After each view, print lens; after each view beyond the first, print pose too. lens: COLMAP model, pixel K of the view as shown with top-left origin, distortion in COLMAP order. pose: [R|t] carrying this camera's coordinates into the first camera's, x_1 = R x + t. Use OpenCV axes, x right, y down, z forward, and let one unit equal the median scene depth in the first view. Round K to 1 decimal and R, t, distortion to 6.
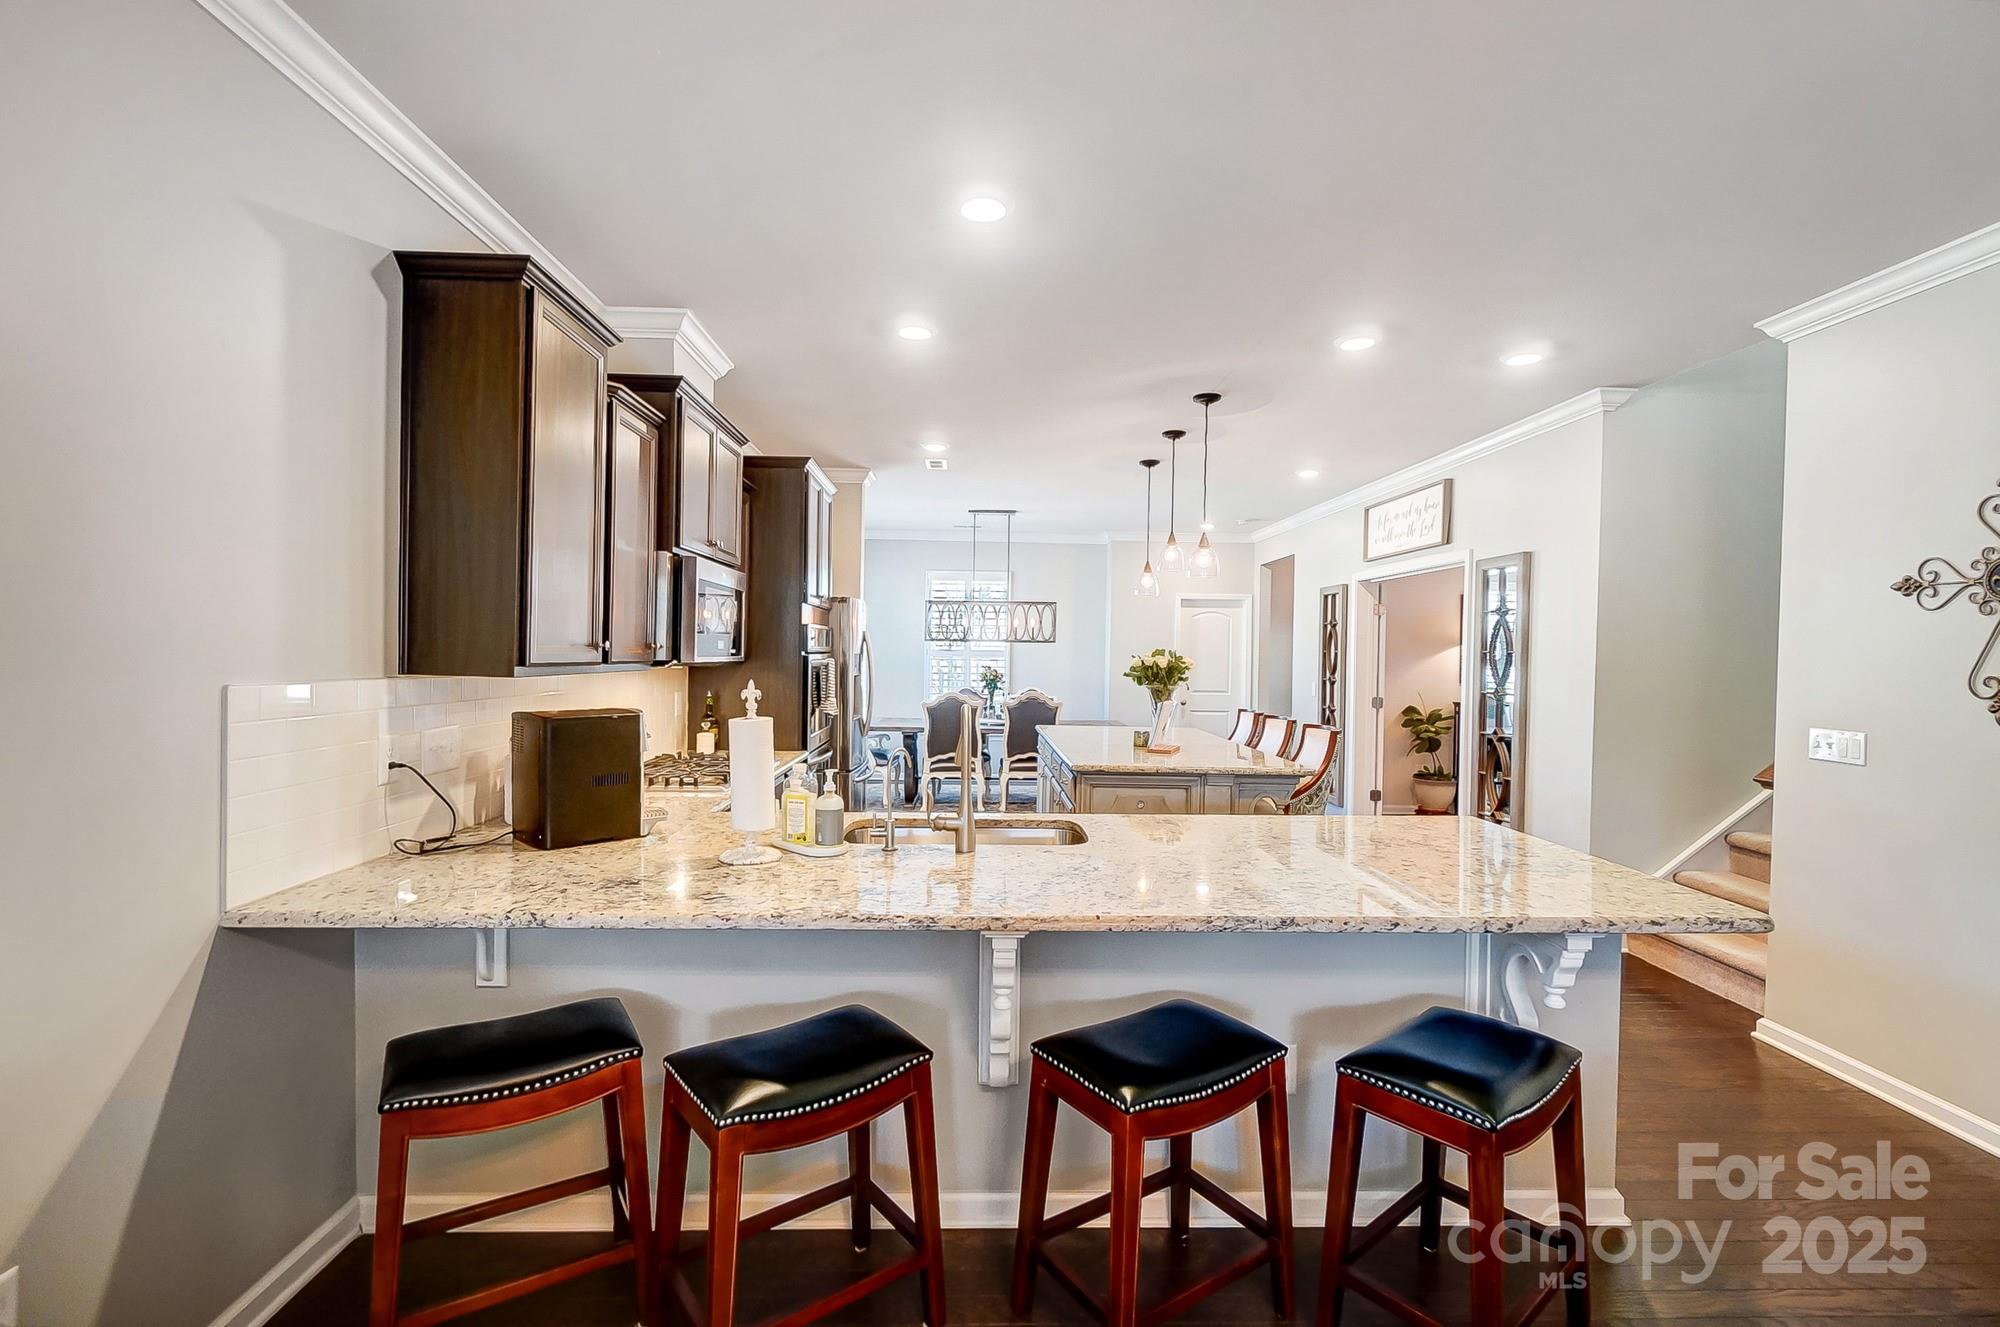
lens RADIAL K [[874.9, 0, 992.7], [0, 874.9, 654.1], [0, 0, 1]] dist [0.015404, -0.000062]
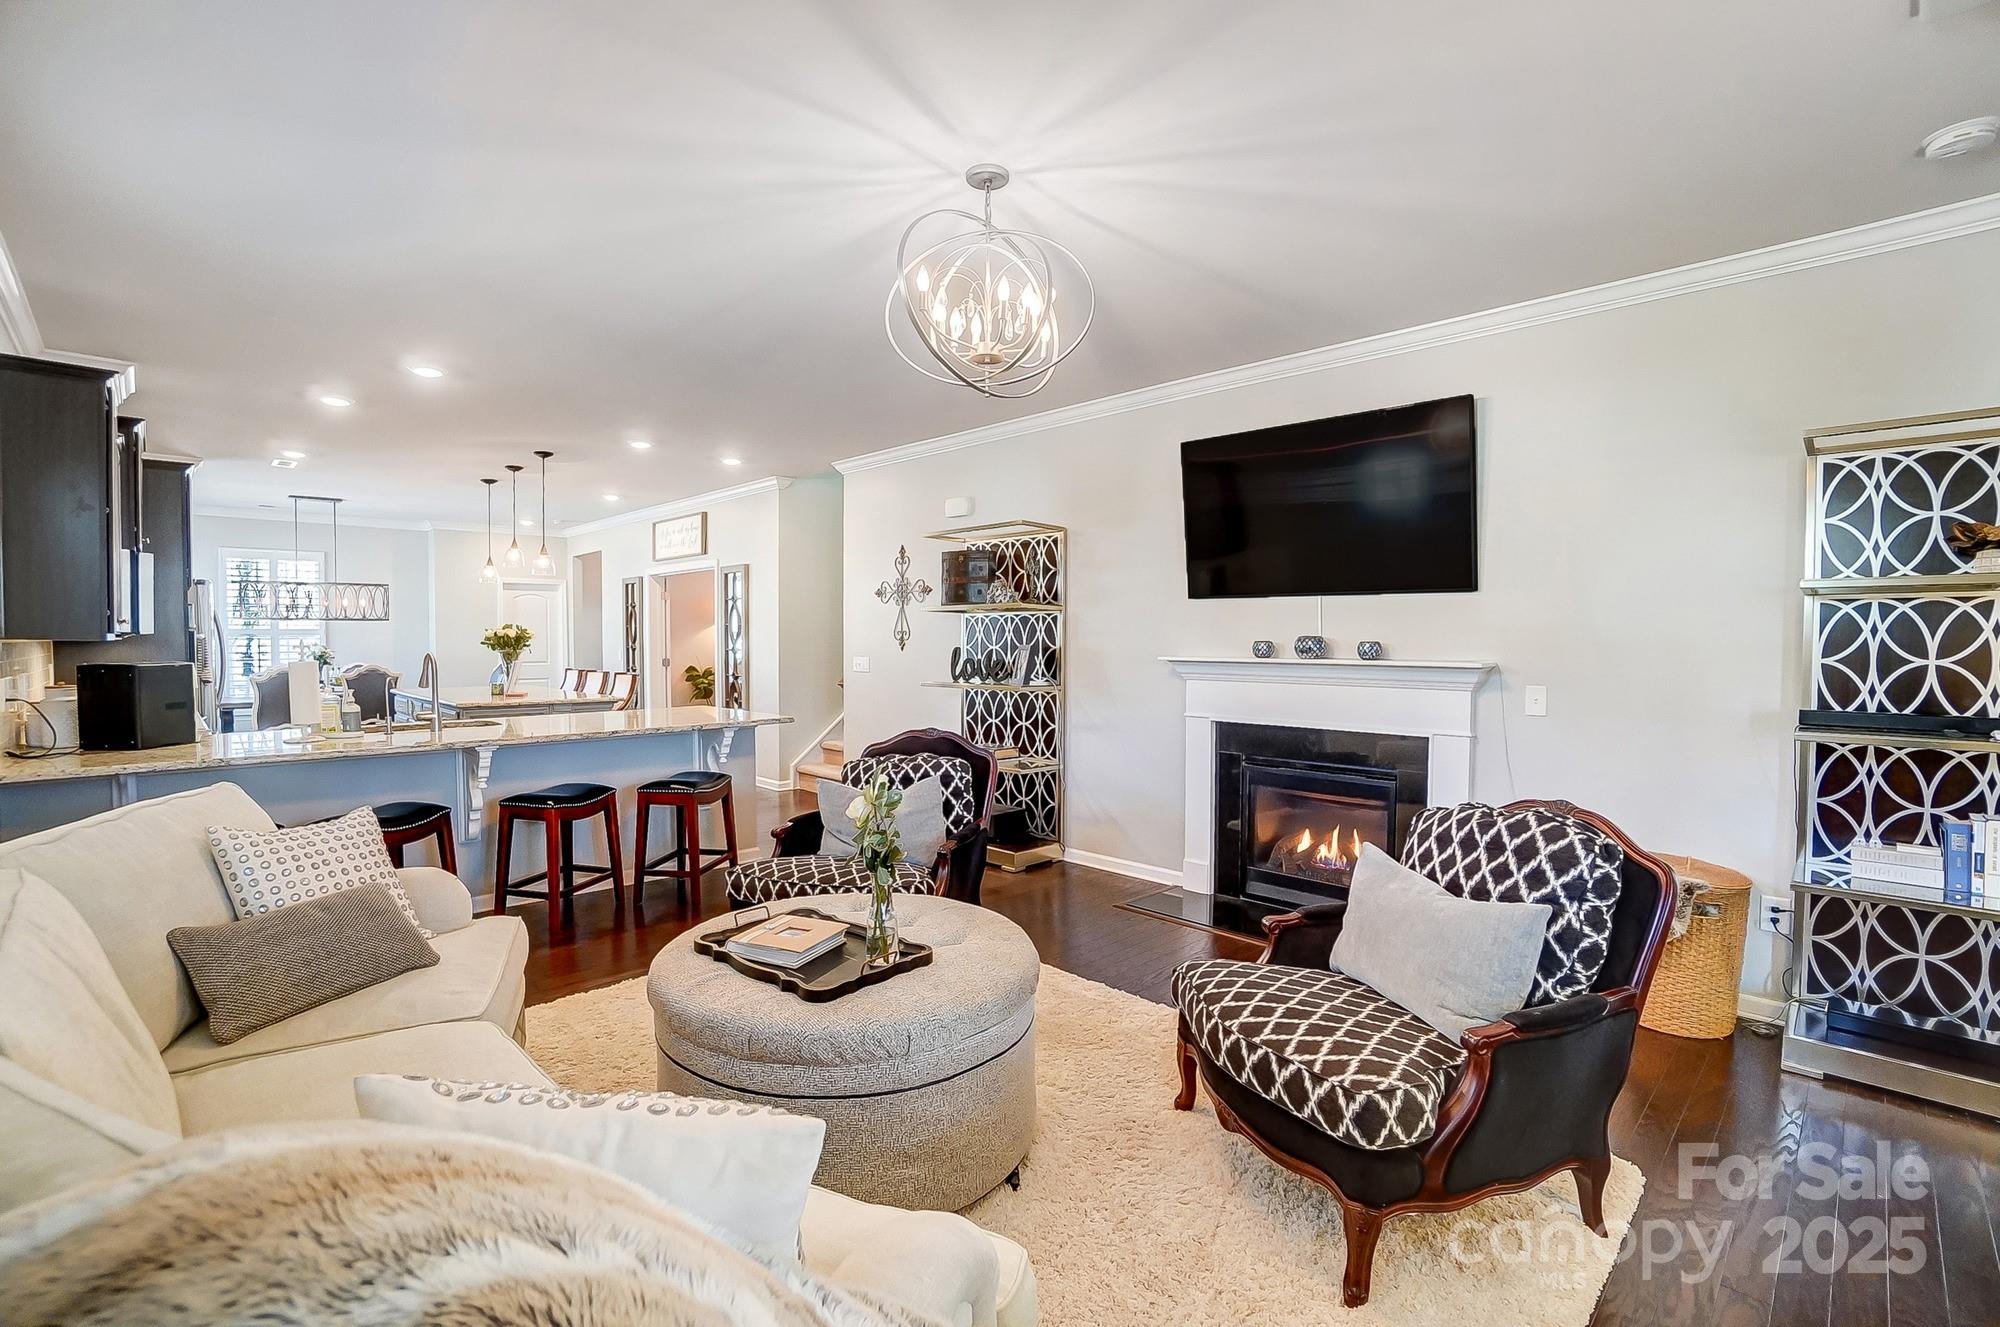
lens RADIAL K [[876.8, 0, 1000.0], [0, 876.8, 663.5], [0, 0, 1]] dist [-0.050402, 0.016165]
pose [[0.719929, -0.037804, 0.693017, -0.189544], [0.013606, 0.999092, 0.040367, 0.011691], [-0.693914, -0.019633, 0.719790, -0.500006]]
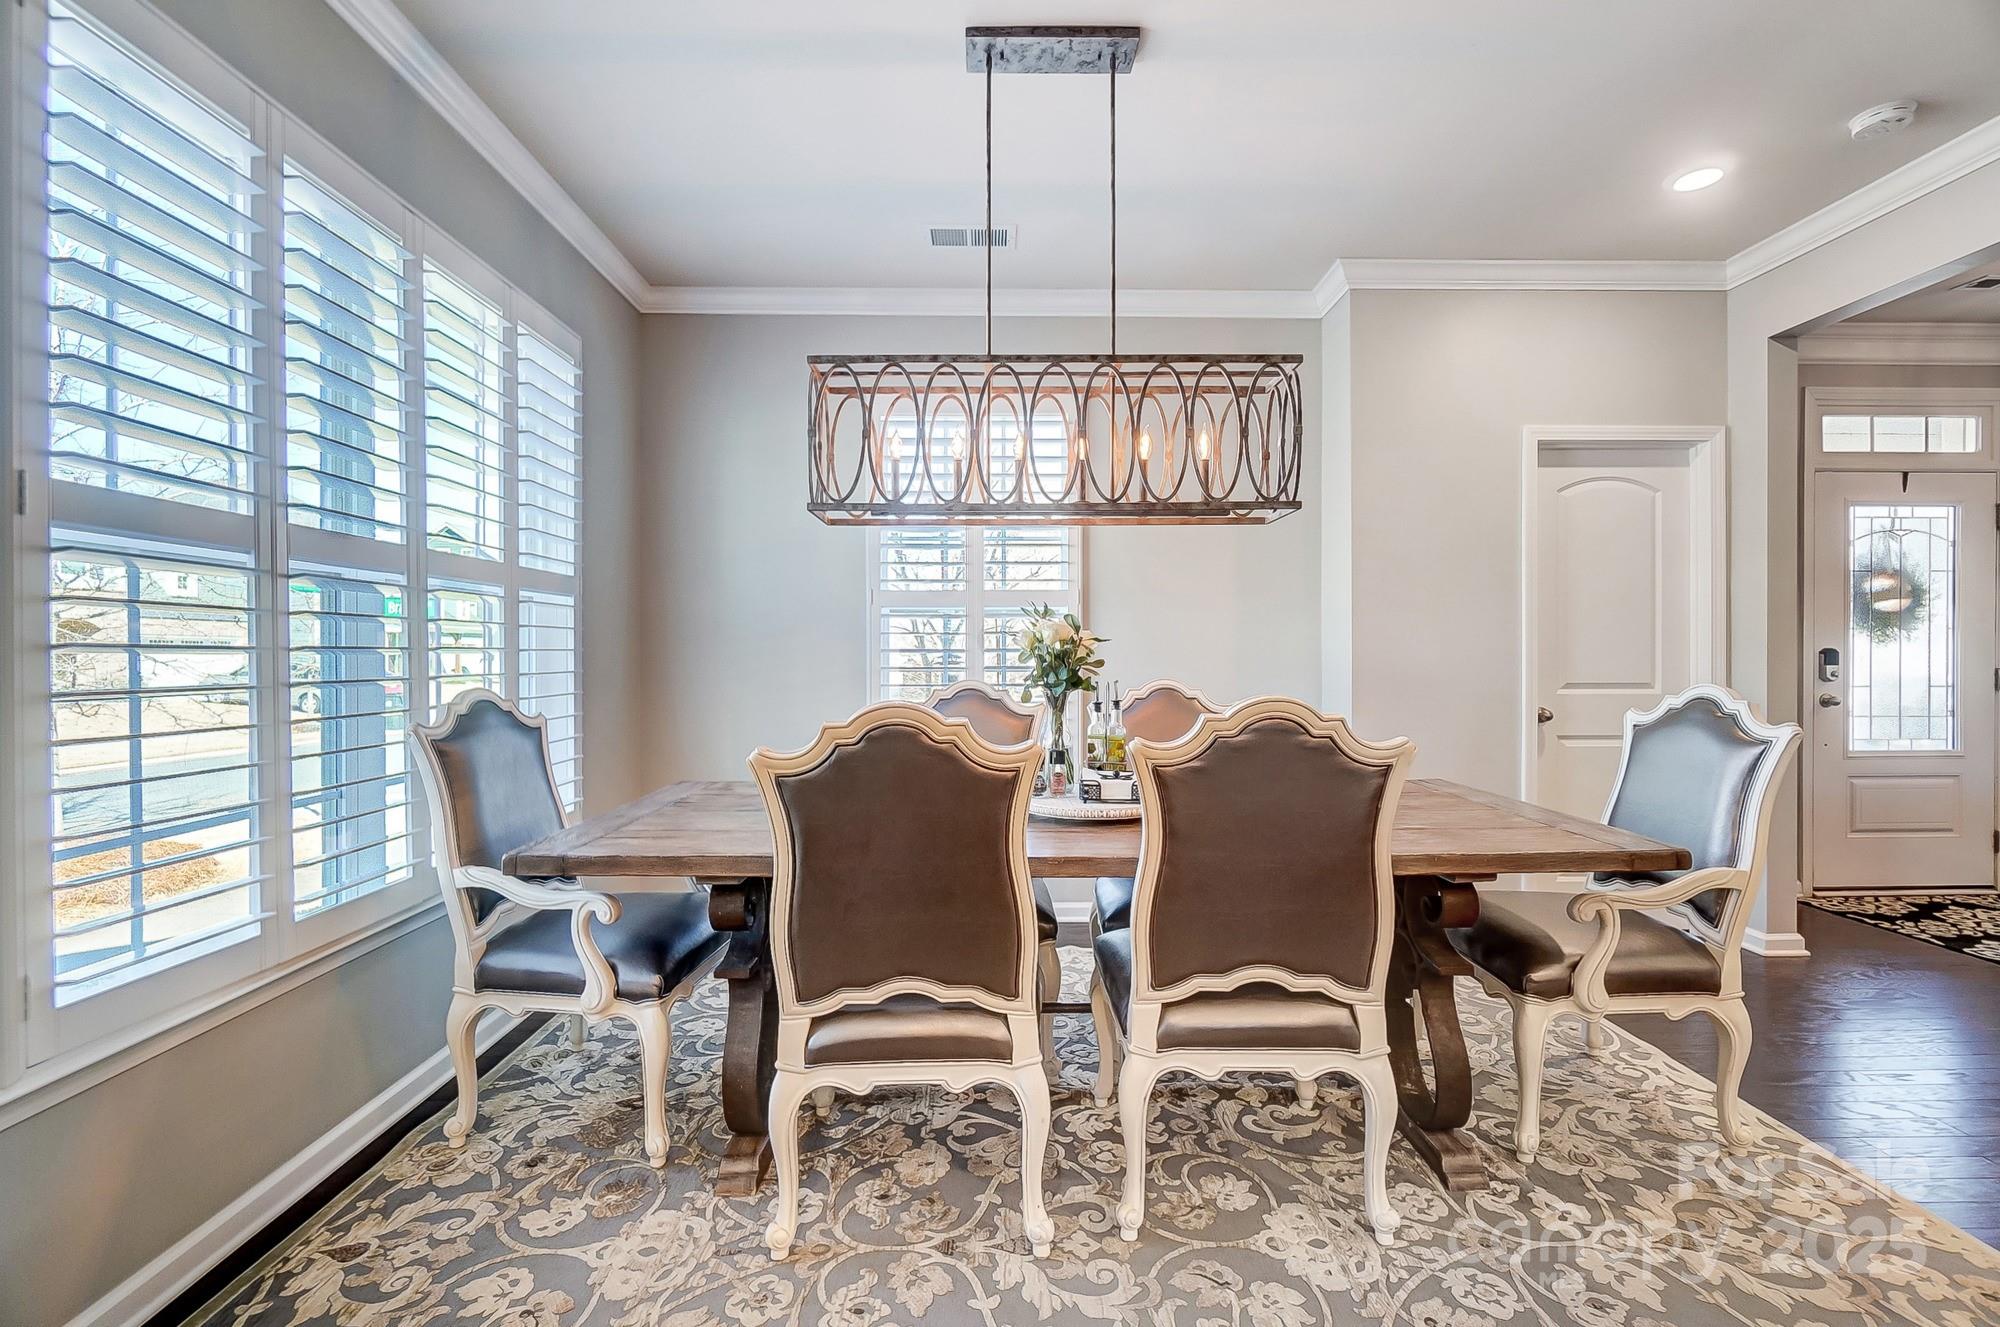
lens RADIAL K [[876.8, 0, 1000.0], [0, 876.8, 663.5], [0, 0, 1]] dist [-0.050402, 0.016165]
pose [[0.999903, -0.013776, -0.002219, -0.028606], [0.013792, 0.999878, 0.007285, 0.044366], [0.002119, -0.007315, 0.999971, 1.073655]]
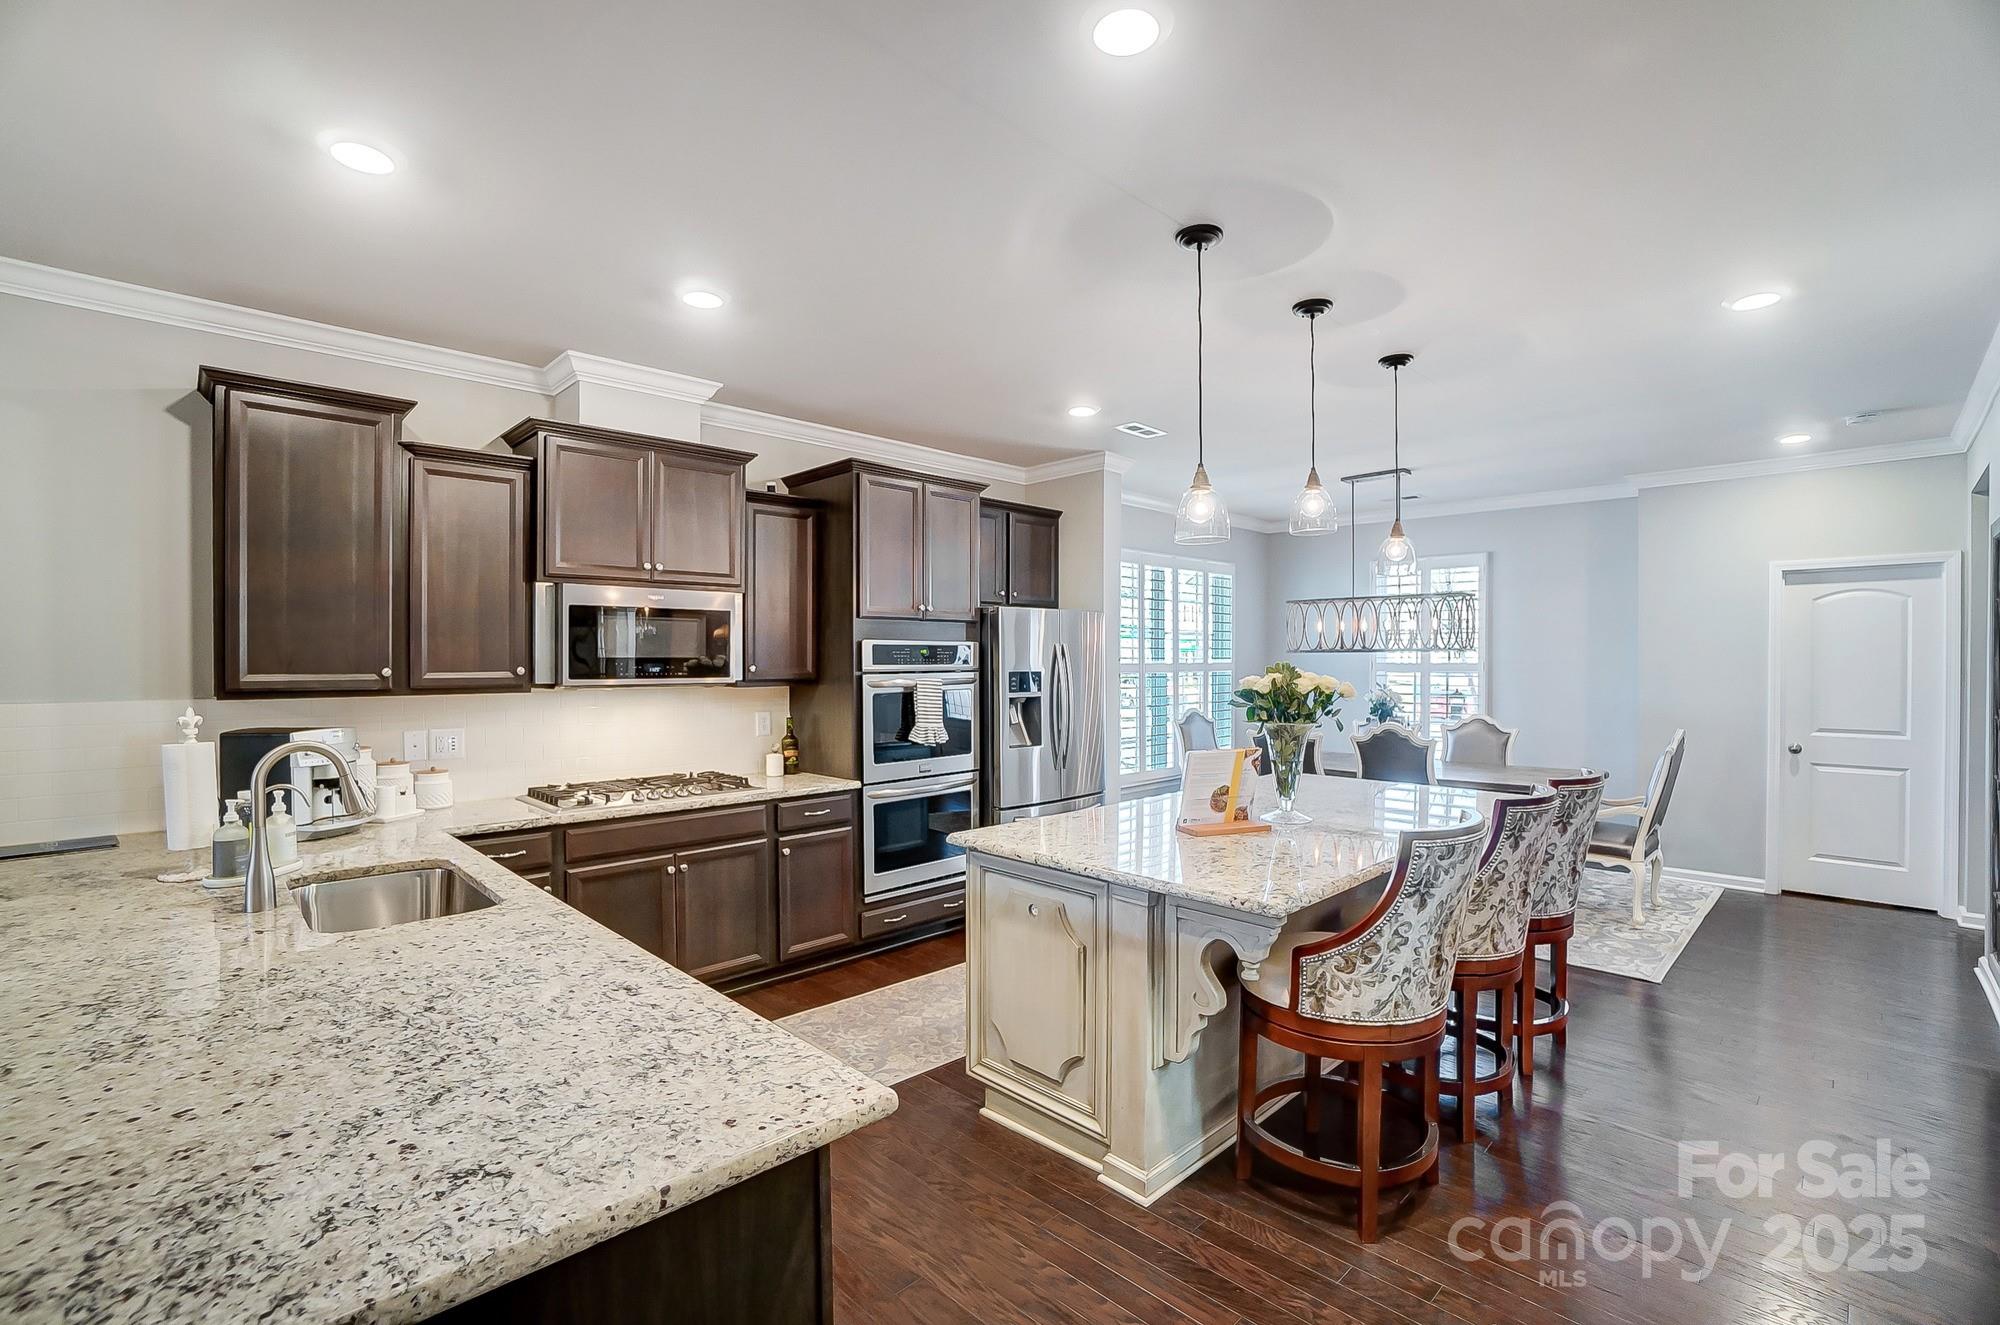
lens RADIAL K [[876.8, 0, 1000.0], [0, 876.8, 662.5], [0, 0, 1]] dist [-0.050402, 0.016165]
pose [[0.683860, -0.010342, -0.729540, 0.460201], [0.007607, 0.999946, -0.007044, -0.003598], [0.729574, -0.000732, 0.683902, 0.405523]]
